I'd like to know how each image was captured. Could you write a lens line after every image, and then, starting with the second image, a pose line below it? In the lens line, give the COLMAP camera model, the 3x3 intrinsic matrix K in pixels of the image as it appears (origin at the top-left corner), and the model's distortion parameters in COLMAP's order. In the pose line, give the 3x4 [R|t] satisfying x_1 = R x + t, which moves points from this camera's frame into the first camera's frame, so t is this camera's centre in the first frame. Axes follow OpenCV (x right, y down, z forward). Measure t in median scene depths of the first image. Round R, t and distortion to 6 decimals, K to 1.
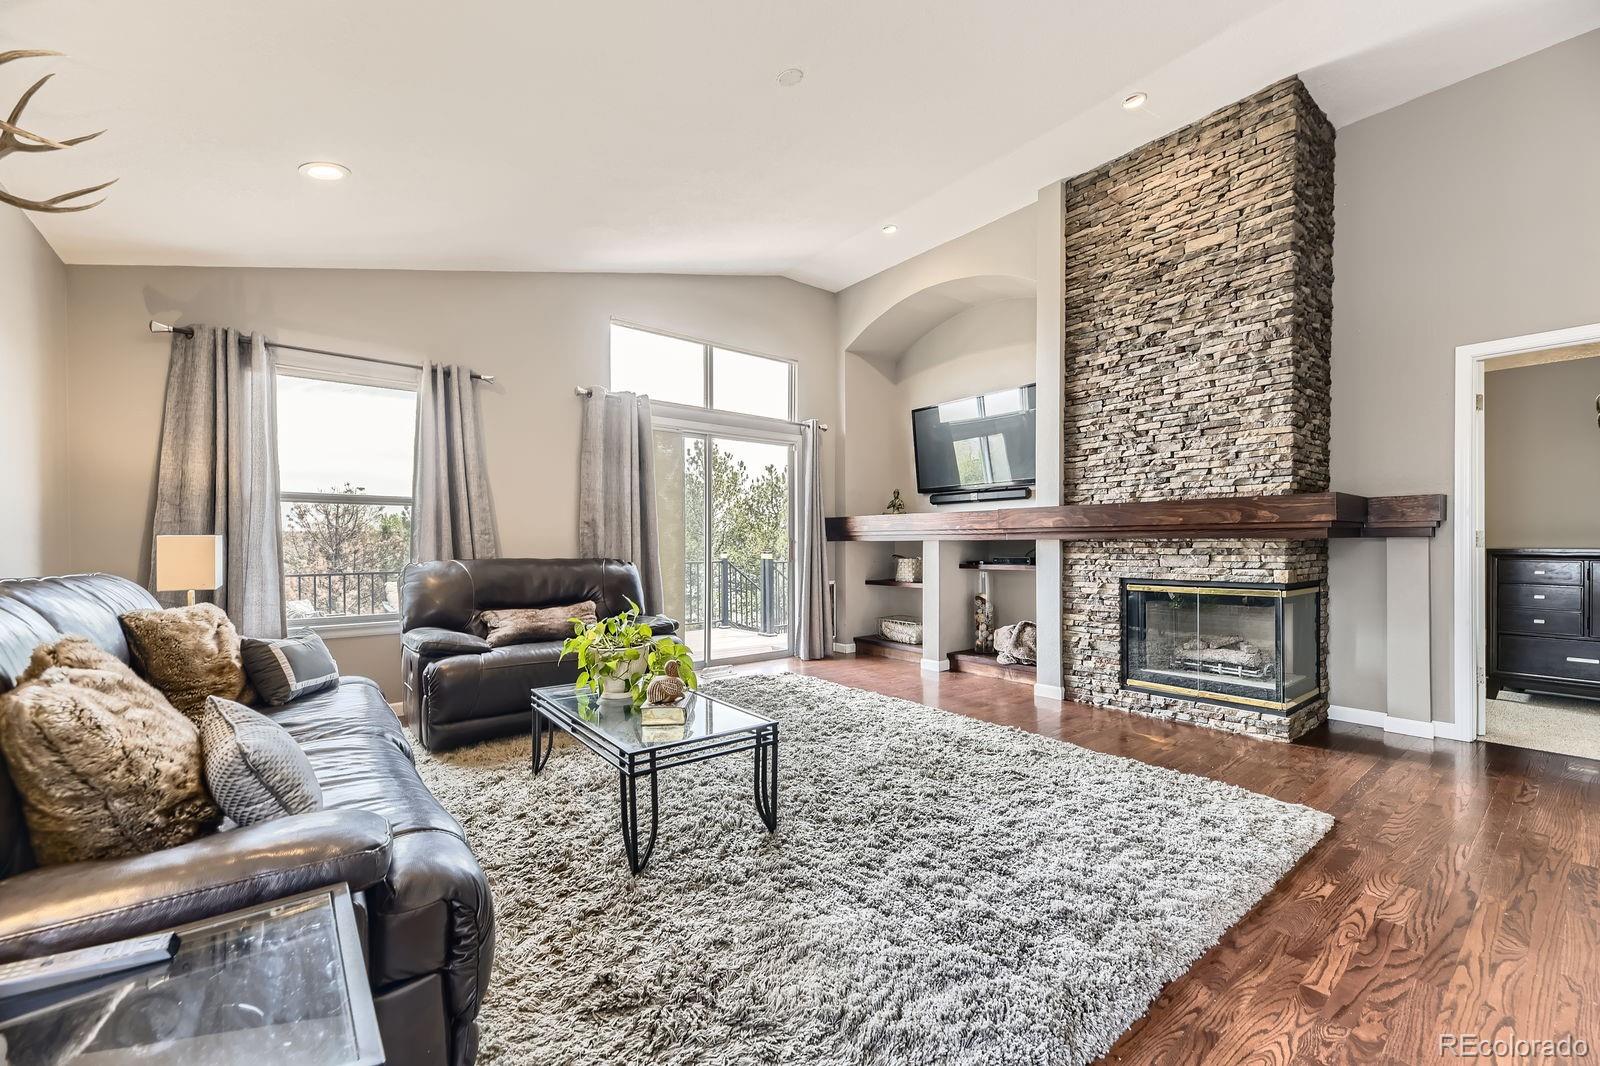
lens RADIAL K [[647.6, 0, 809.6], [0, 647.6, 545.2], [0, 0, 1]] dist [0.011289, -0.004141]
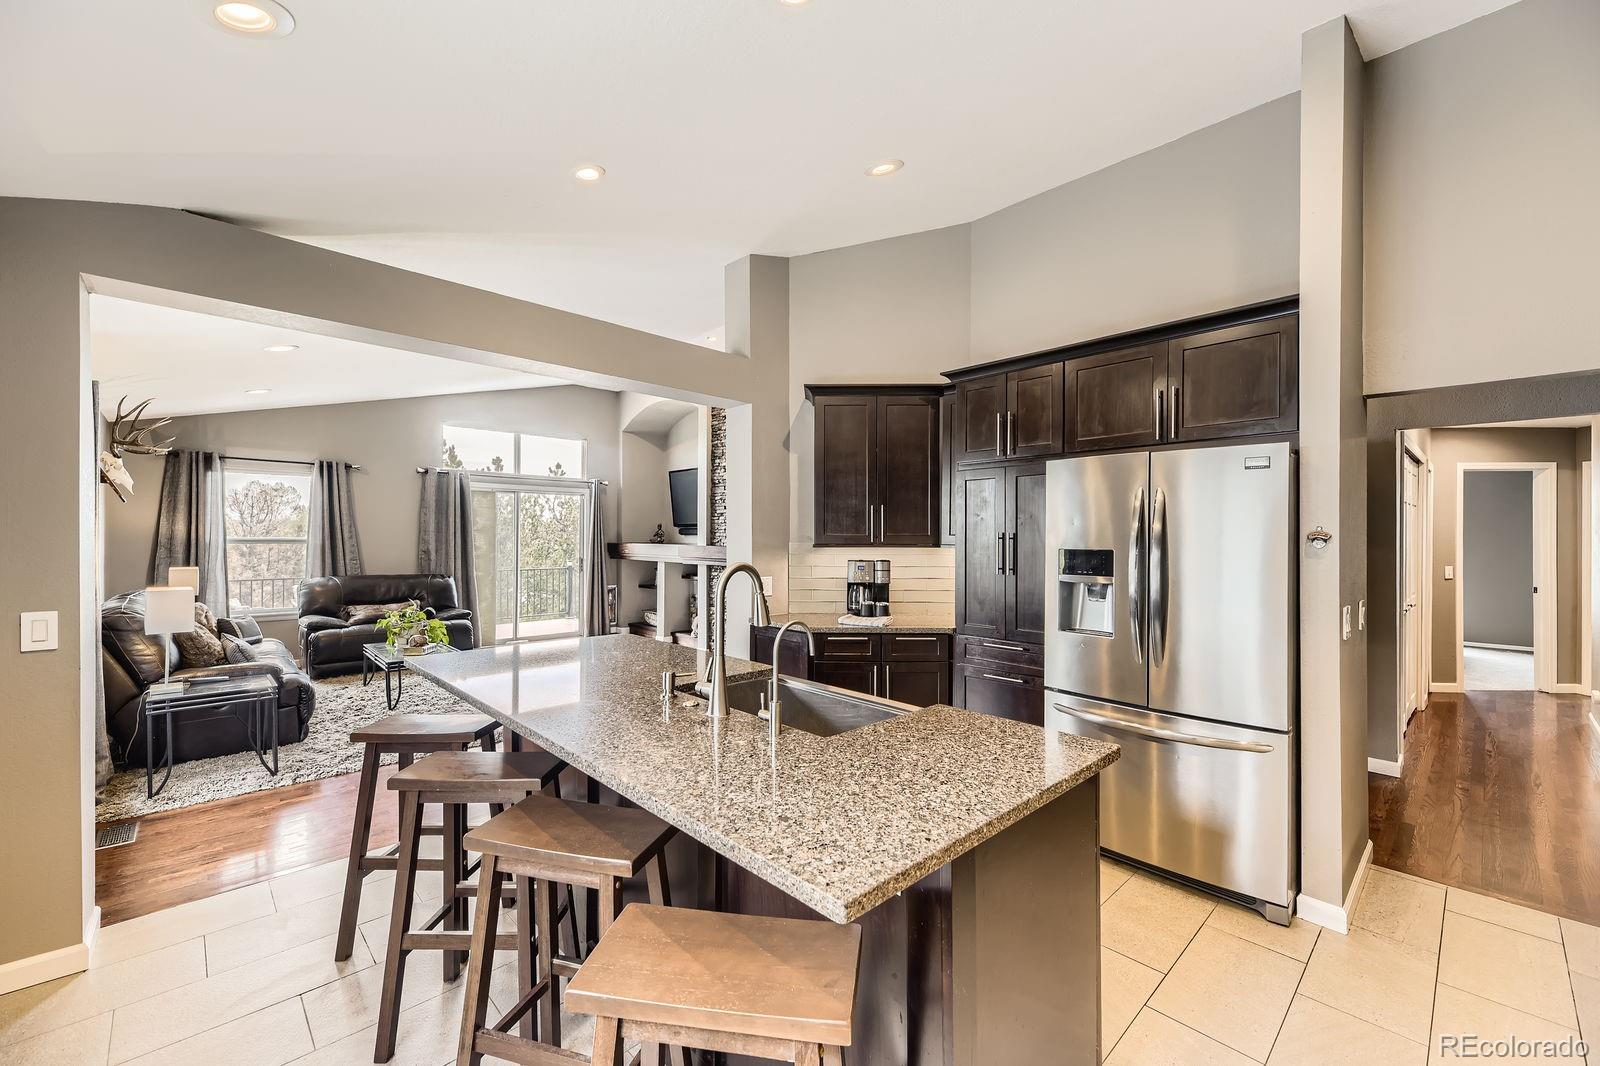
lens RADIAL K [[647.6, 0, 809.9], [0, 647.6, 535.2], [0, 0, 1]] dist [0.011289, -0.004141]
pose [[0.996525, 0.008454, 0.082869, 0.541261], [-0.007955, 0.999948, -0.006351, -0.080954], [-0.082918, 0.005670, 0.996540, -0.782310]]
